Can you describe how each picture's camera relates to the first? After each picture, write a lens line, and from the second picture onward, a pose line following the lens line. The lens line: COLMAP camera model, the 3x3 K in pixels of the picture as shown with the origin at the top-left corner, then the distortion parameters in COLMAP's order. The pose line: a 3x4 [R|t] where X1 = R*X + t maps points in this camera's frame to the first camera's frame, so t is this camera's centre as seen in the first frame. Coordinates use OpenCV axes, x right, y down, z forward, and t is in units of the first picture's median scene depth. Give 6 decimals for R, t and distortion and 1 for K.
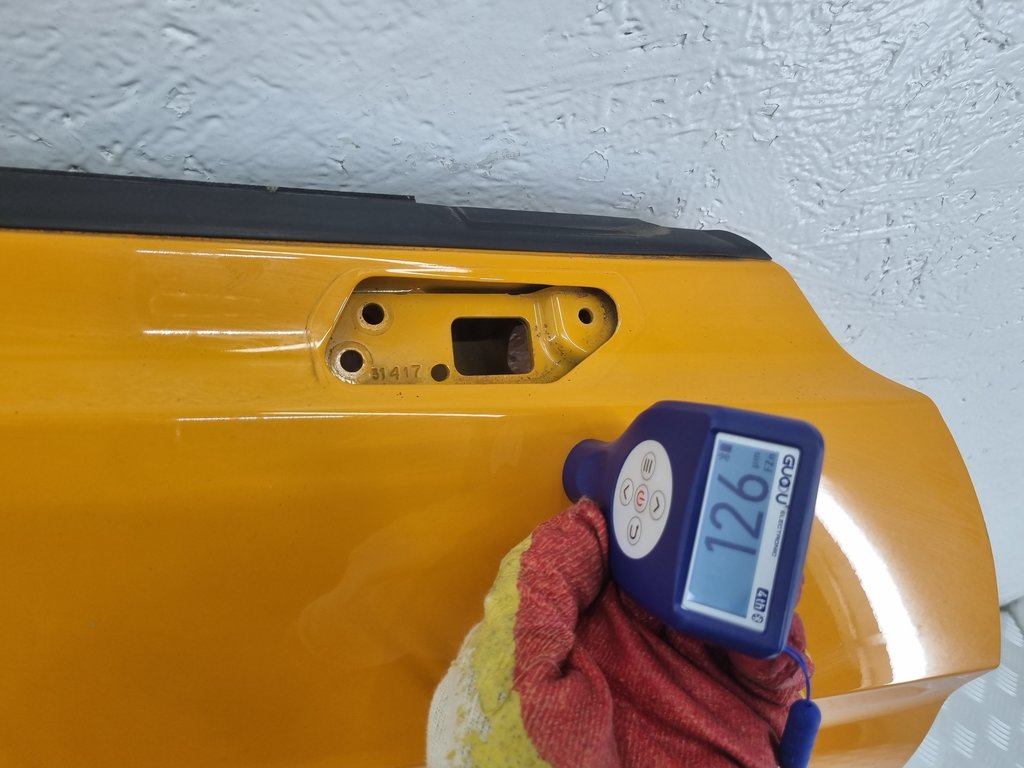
lens RADIAL K [[795.4, 0, 520.5], [0, 795.4, 377.8], [0, 0, 1]] dist [0.034973, -0.041277]
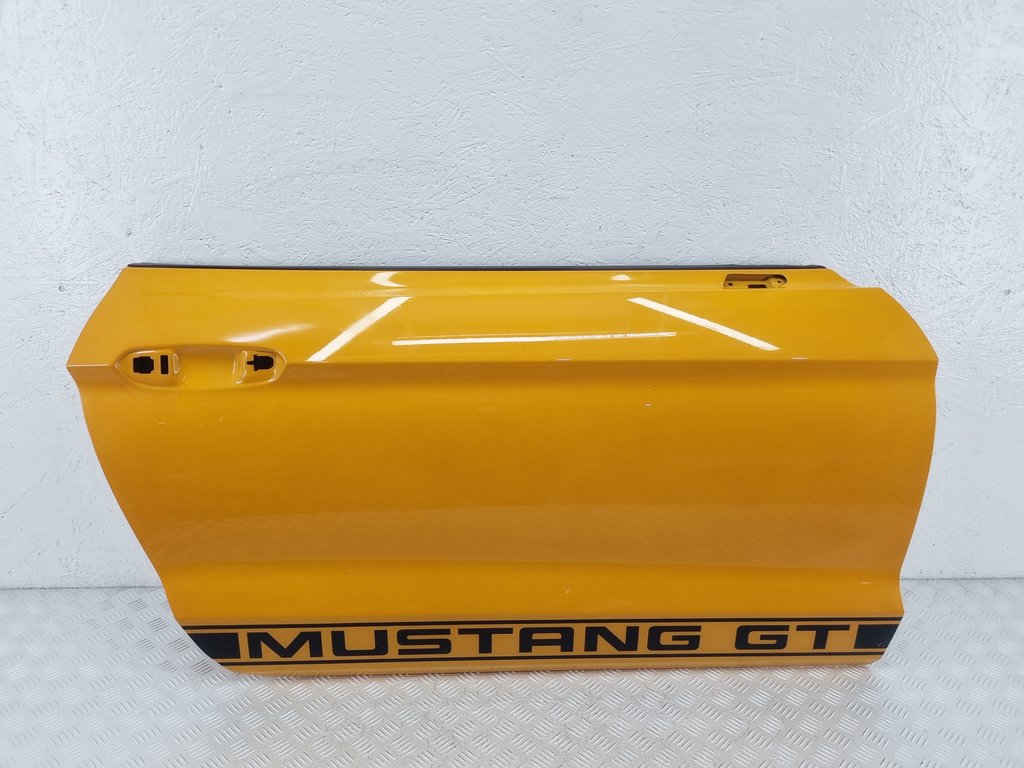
lens RADIAL K [[795.4, 0, 515.9], [0, 795.4, 378.9], [0, 0, 1]] dist [0.034973, -0.041277]
pose [[0.937757, -0.205363, -0.280067, -0.169823], [0.023855, 0.842617, -0.537985, 2.977468], [0.346471, 0.497818, 0.795069, -2.997082]]
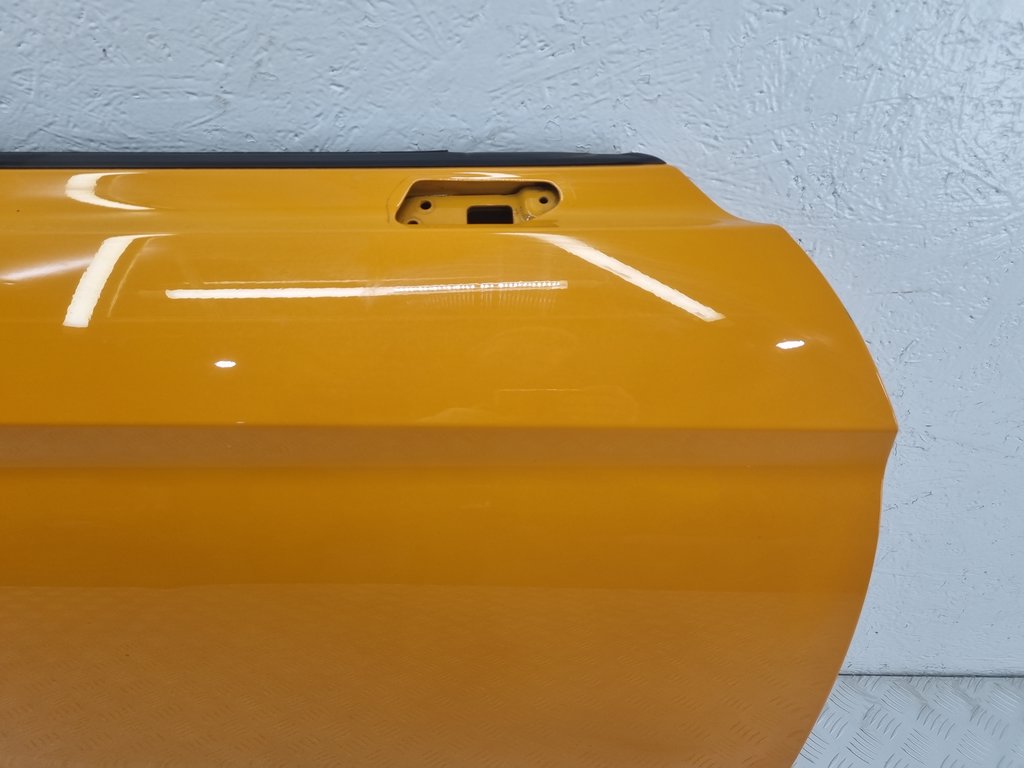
lens RADIAL K [[795.4, 0, 509.5], [0, 795.4, 378.2], [0, 0, 1]] dist [0.034973, -0.041277]
pose [[0.928004, -0.106911, -0.356901, 0.672936], [0.000692, 0.958436, -0.285306, 0.901571], [0.372569, 0.264518, 0.889507, -0.560503]]
